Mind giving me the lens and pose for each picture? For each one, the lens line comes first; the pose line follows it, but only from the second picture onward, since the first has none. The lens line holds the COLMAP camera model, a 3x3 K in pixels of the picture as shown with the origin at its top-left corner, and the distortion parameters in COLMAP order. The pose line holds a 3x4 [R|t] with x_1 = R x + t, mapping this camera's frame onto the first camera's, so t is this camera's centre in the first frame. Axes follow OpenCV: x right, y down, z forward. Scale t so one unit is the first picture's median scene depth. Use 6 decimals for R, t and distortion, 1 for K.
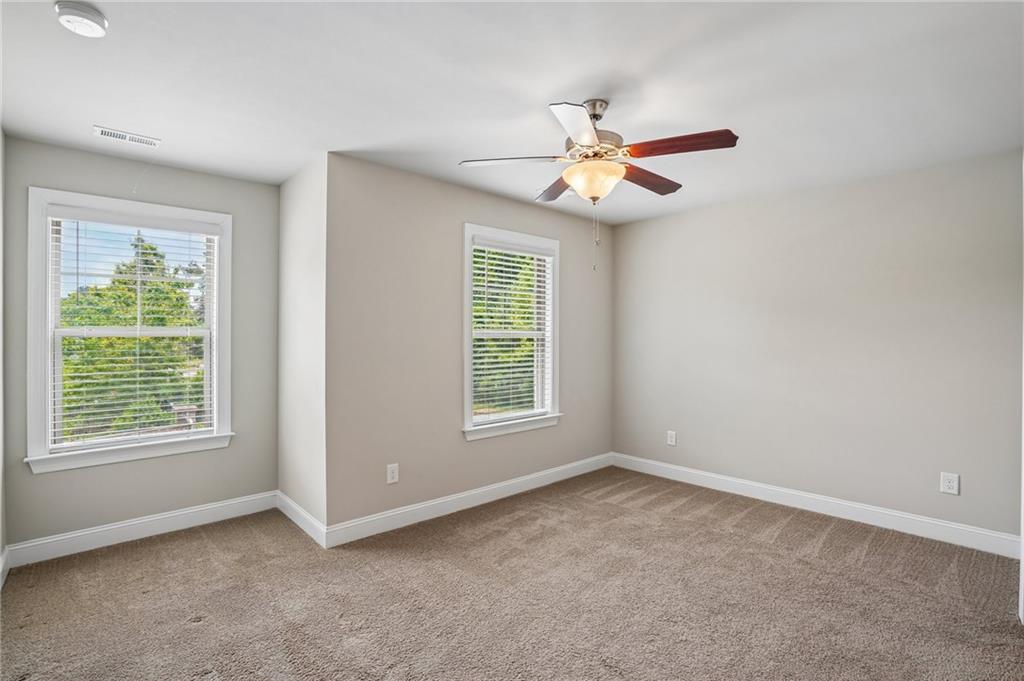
lens RADIAL K [[473.4, 0, 510.1], [0, 473.4, 338.7], [0, 0, 1]] dist [-0.033154, 0.005044]
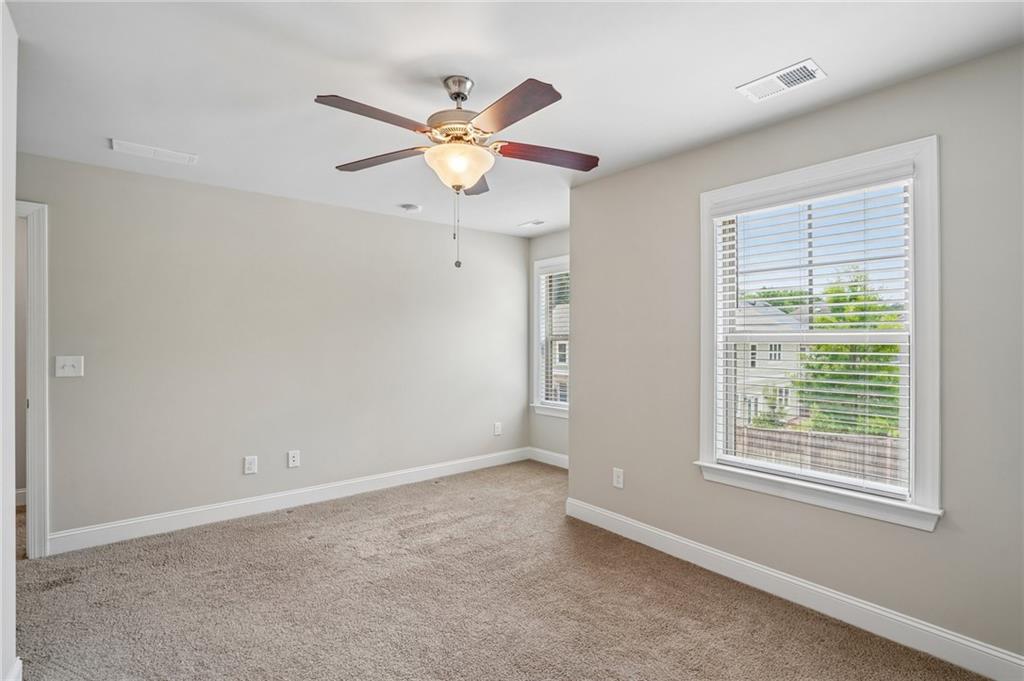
lens RADIAL K [[473.4, 0, 502.1], [0, 473.4, 335.8], [0, 0, 1]] dist [-0.033154, 0.005044]
pose [[-0.056912, -0.008746, -0.998341, 0.768829], [0.000149, 0.999962, -0.008769, -0.007692], [0.998379, -0.000647, -0.056908, 0.812624]]
